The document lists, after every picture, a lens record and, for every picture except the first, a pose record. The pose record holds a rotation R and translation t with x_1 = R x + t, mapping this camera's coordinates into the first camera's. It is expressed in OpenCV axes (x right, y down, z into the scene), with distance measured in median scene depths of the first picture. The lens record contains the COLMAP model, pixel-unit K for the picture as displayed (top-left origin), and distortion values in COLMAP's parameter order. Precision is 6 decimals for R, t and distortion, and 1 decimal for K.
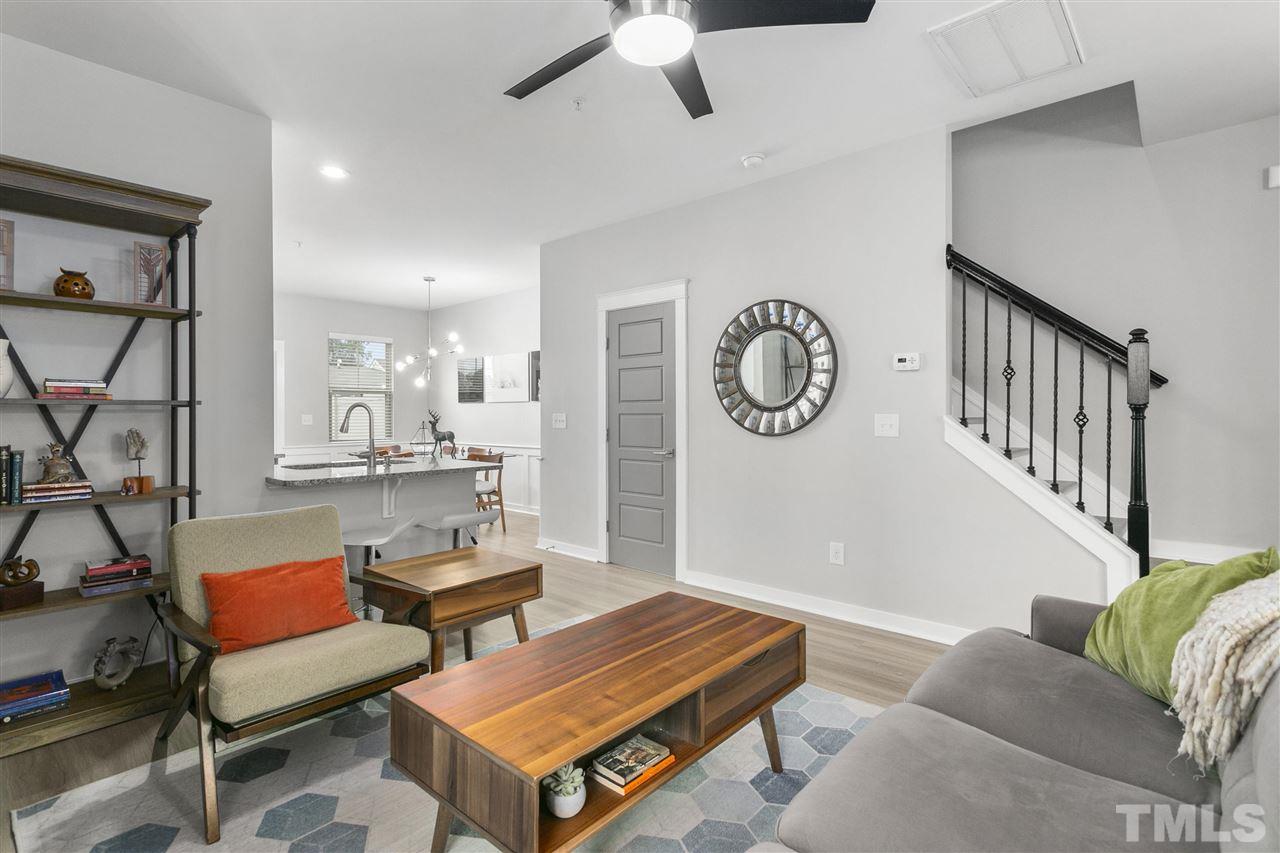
lens RADIAL K [[611.4, 0, 633.0], [0, 611.4, 416.0], [0, 0, 1]] dist [0.007281, 0.000593]
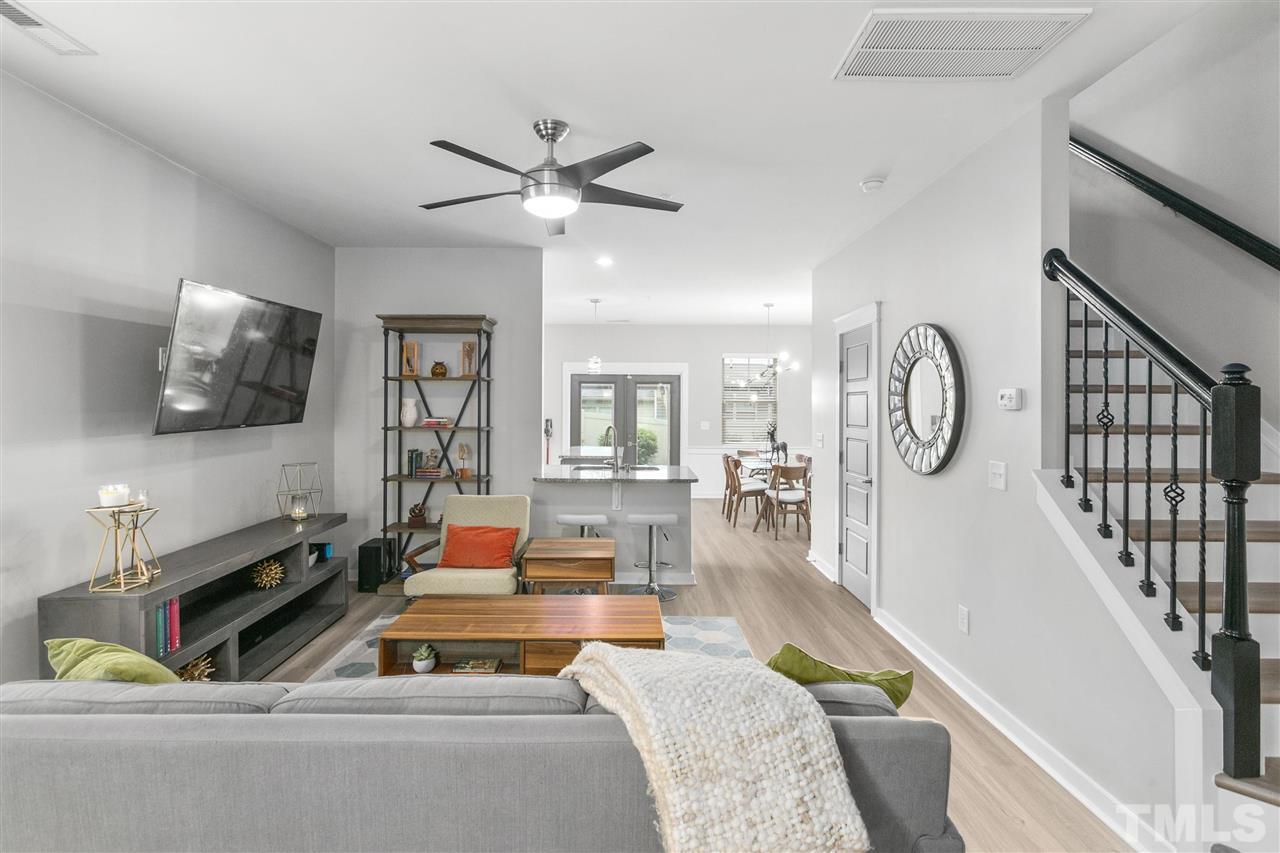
lens RADIAL K [[639.5, 0, 628.6], [0, 639.5, 396.2], [0, 0, 1]] dist [-0.002184, -0.000177]
pose [[0.672592, -0.002647, -0.740009, 0.891979], [-0.012583, 0.999808, -0.015014, -0.089480], [0.739907, 0.019410, 0.672429, 0.066635]]
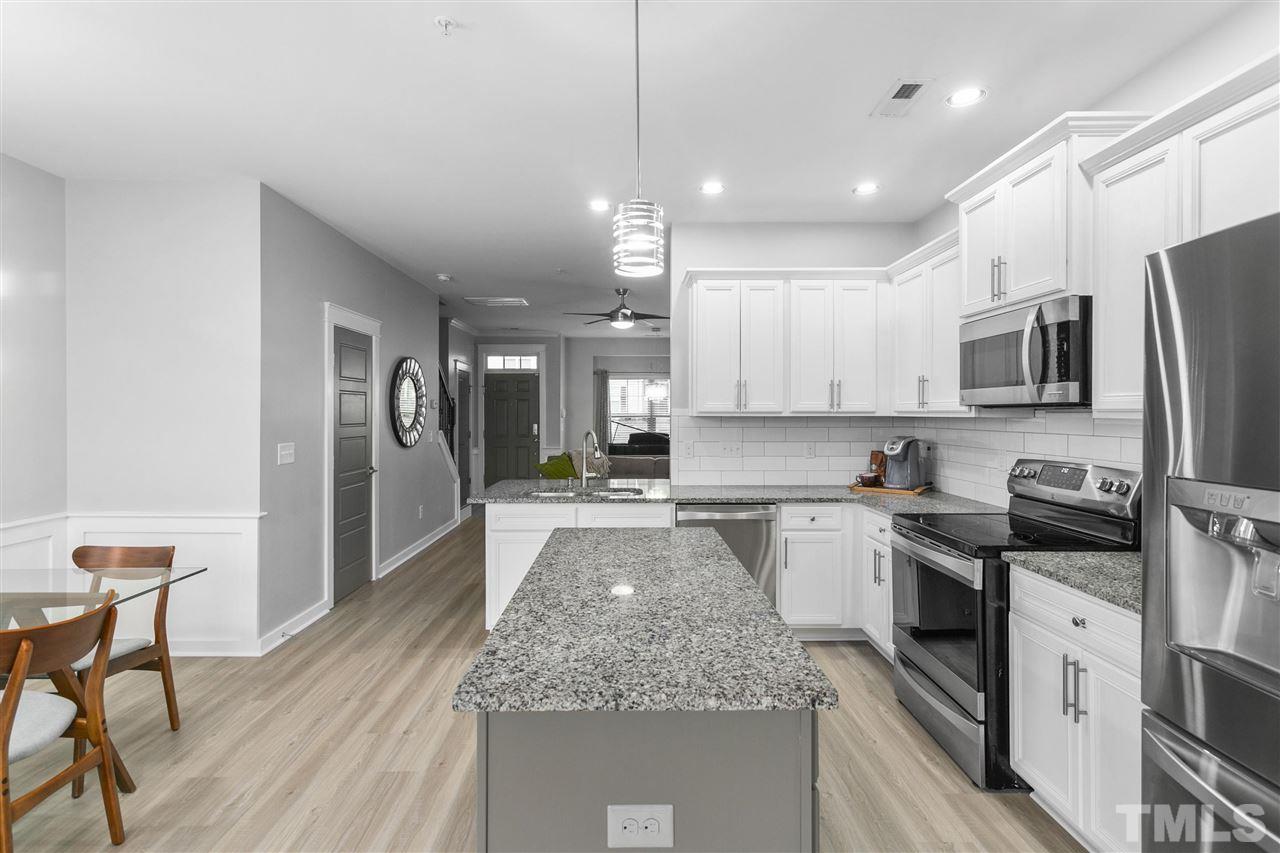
lens RADIAL K [[618.9, 0, 631.8], [0, 618.9, 410.8], [0, 0, 1]] dist [0.009022, 0.000976]
pose [[-0.683504, 0.005979, 0.729922, -1.781599], [0.005820, 0.999979, -0.002741, -0.072058], [-0.729924, 0.002375, -0.683525, 2.317788]]
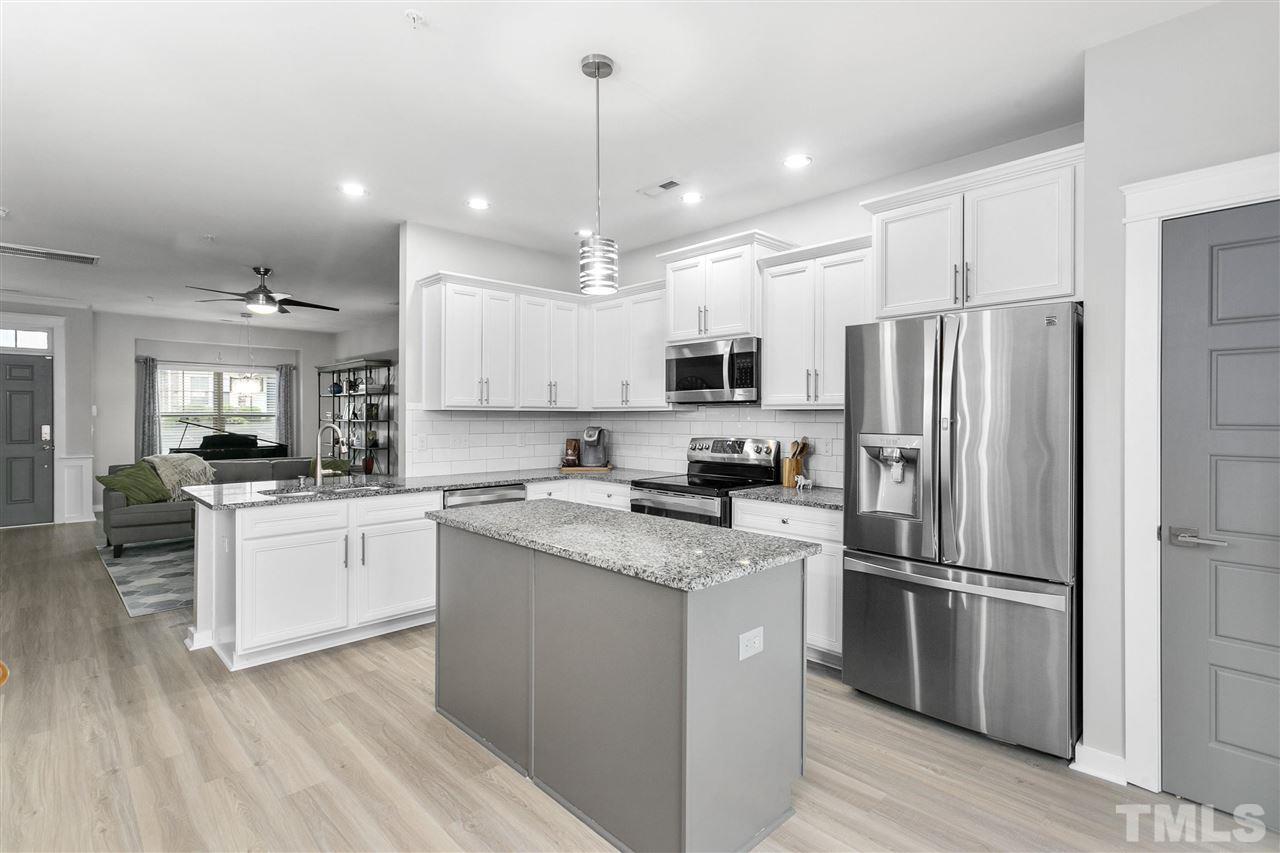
lens RADIAL K [[611.4, 0, 633.0], [0, 611.4, 416.0], [0, 0, 1]] dist [0.007281, 0.000593]
pose [[-0.998018, 0.001440, 0.062907, -1.393069], [0.001617, 0.999995, 0.002771, -0.050602], [-0.062903, 0.002867, -0.998016, 2.717449]]
